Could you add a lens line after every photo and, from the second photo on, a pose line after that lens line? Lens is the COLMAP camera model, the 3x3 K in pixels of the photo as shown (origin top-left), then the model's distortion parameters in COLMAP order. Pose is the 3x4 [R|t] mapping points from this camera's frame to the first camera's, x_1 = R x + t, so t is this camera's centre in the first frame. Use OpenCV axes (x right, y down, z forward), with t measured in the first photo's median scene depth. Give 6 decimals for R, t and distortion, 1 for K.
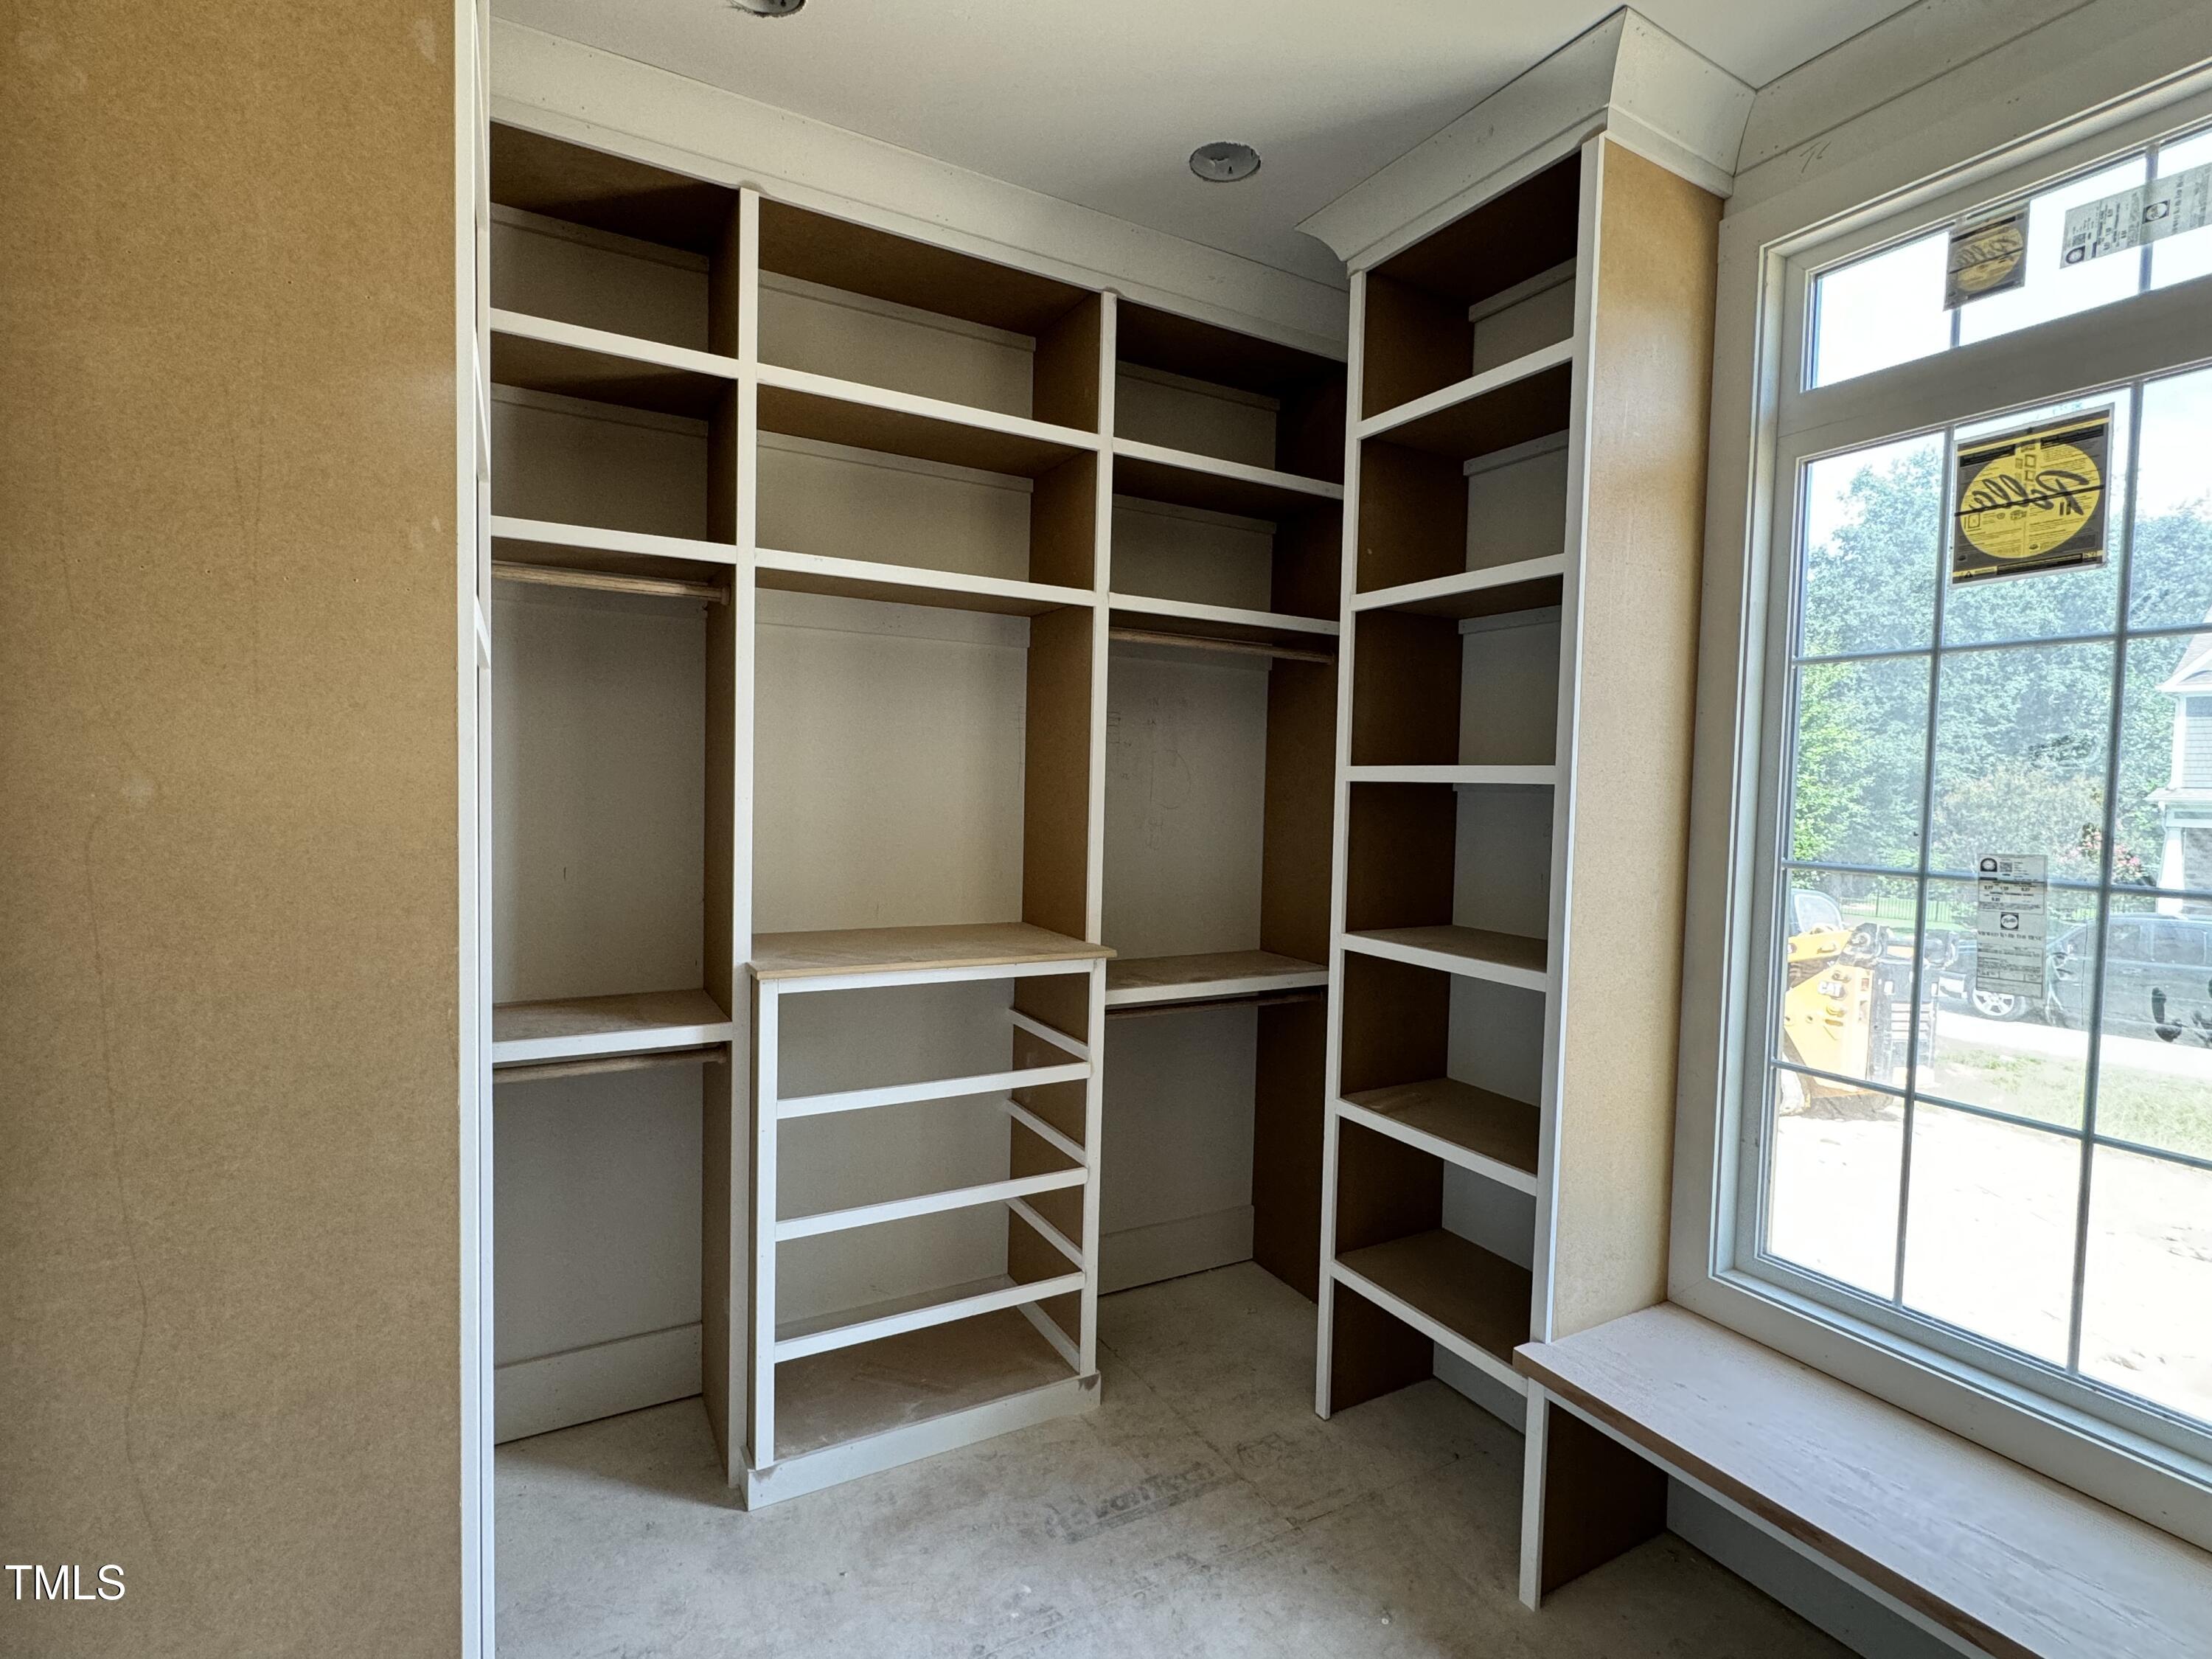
lens RADIAL K [[1053.2, 0, 1106.0], [0, 1053.2, 829.5], [0, 0, 1]] dist [-0.002874, 0.000210]
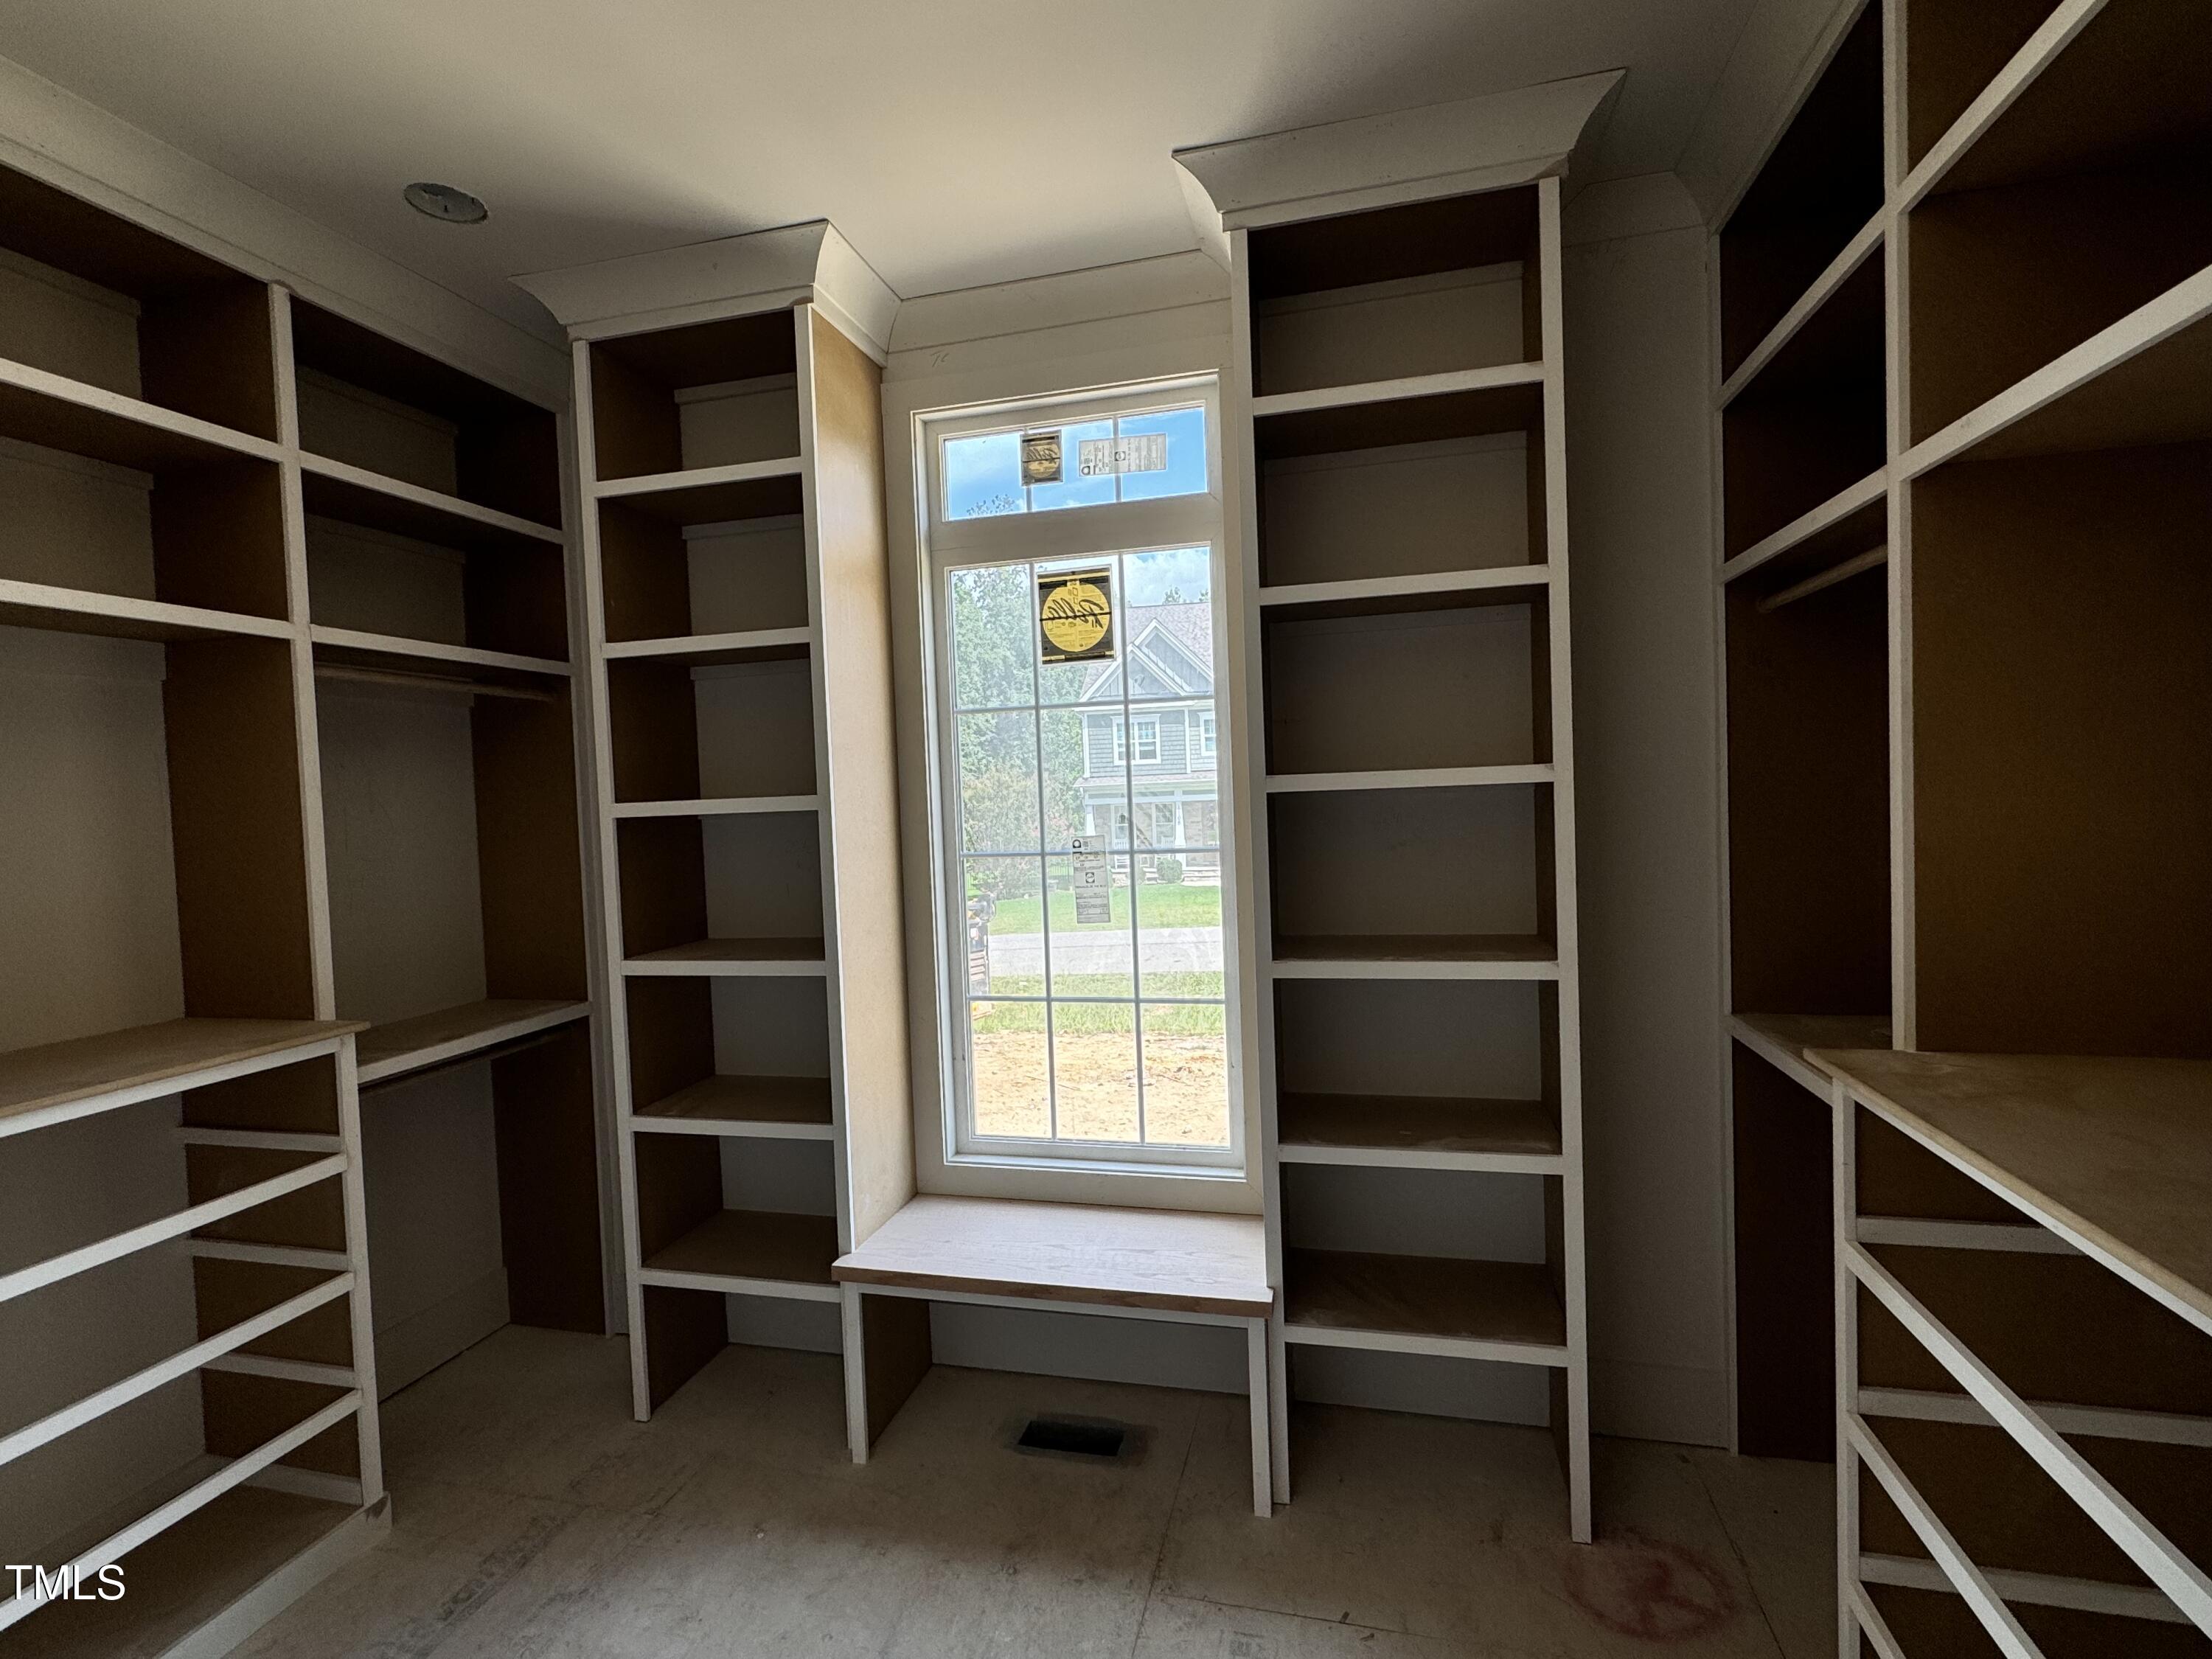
lens RADIAL K [[1053.2, 0, 1106.0], [0, 1053.2, 829.5], [0, 0, 1]] dist [-0.002874, 0.000210]
pose [[0.685532, -0.077655, 0.723889, -0.211668], [0.088045, 0.995840, 0.023449, -0.015931], [-0.722699, 0.047660, 0.689517, -0.096767]]
